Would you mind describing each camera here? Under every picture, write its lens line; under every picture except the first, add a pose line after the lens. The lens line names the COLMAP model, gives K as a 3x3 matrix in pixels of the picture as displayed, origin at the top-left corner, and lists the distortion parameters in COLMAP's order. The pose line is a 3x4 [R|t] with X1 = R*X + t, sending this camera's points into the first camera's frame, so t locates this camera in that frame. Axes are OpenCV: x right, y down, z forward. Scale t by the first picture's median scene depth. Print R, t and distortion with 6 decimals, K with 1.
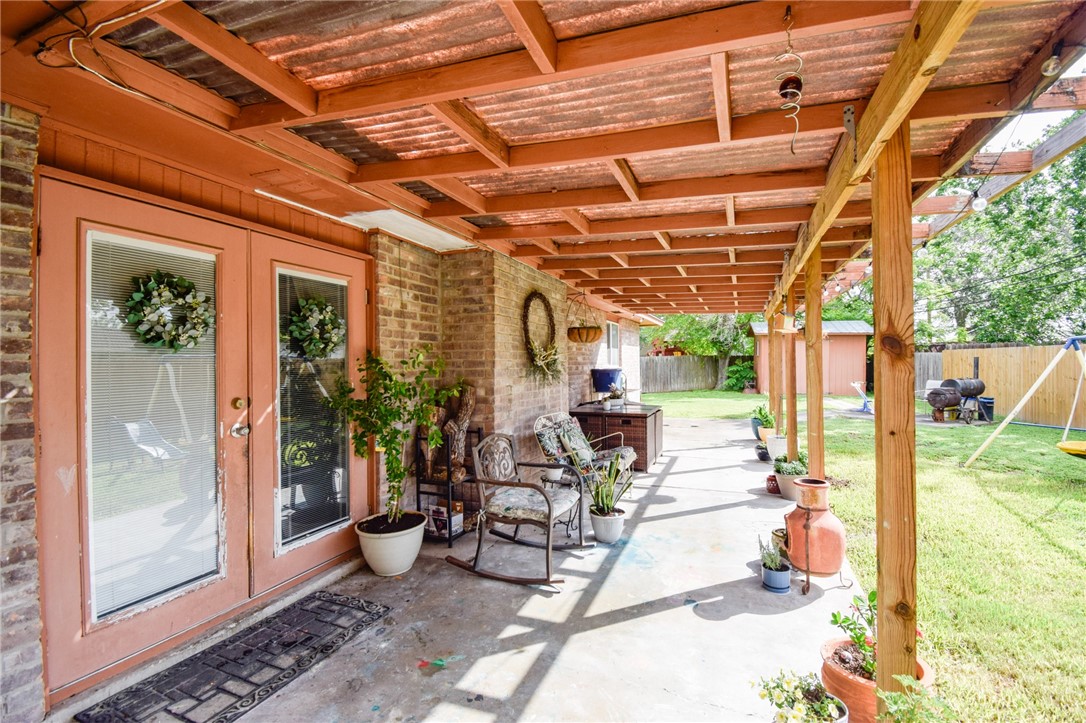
lens RADIAL K [[487.3, 0, 546.6], [0, 487.3, 361.2], [0, 0, 1]] dist [0.011520, -0.019651]
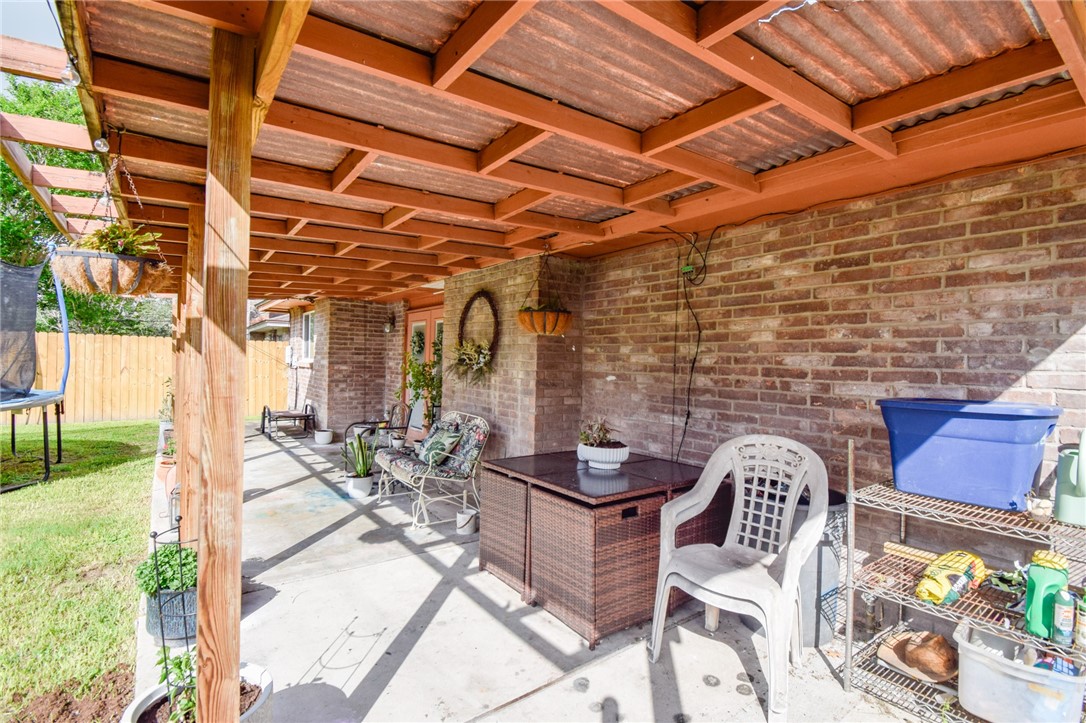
lens RADIAL K [[505.7, 0, 551.9], [0, 505.7, 360.7], [0, 0, 1]] dist [-0.002001, -0.001127]
pose [[-0.515966, 0.003247, -0.856603, 1.085587], [-0.007797, 0.999934, 0.008486, -0.012867], [0.856574, 0.011057, -0.515906, 2.284334]]
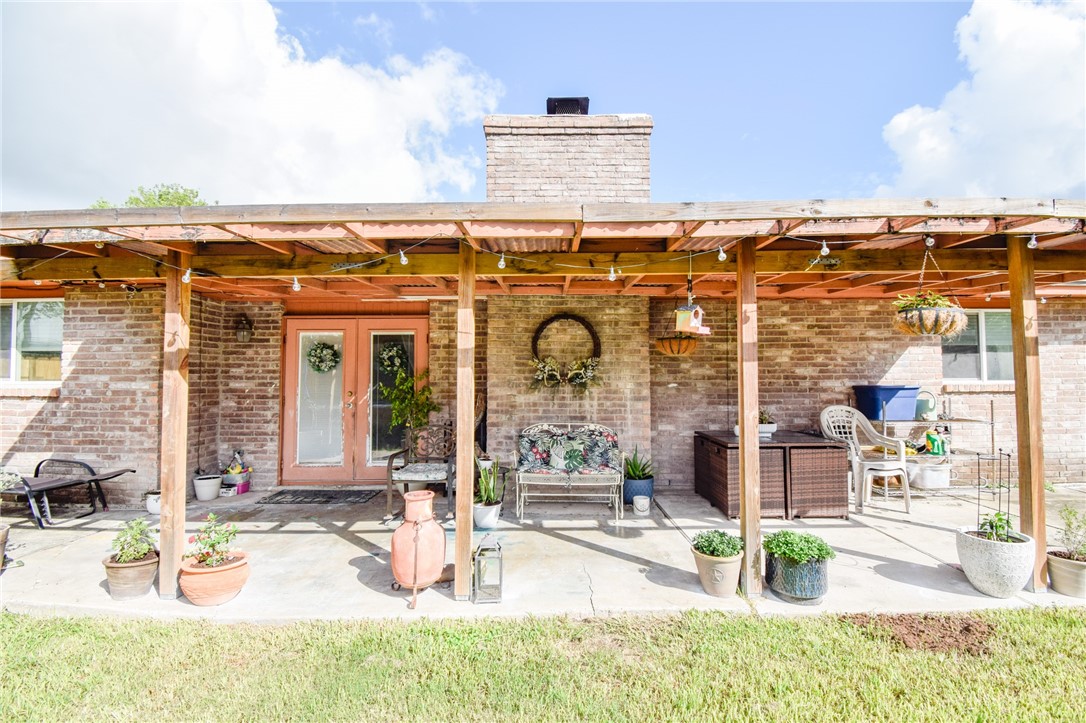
lens RADIAL K [[487.3, 0, 544.9], [0, 487.3, 356.7], [0, 0, 1]] dist [0.011520, -0.019651]
pose [[0.366410, -0.027726, -0.930040, 1.393721], [0.005182, 0.999601, -0.027759, -0.016530], [0.930439, 0.005352, 0.366407, 0.743484]]
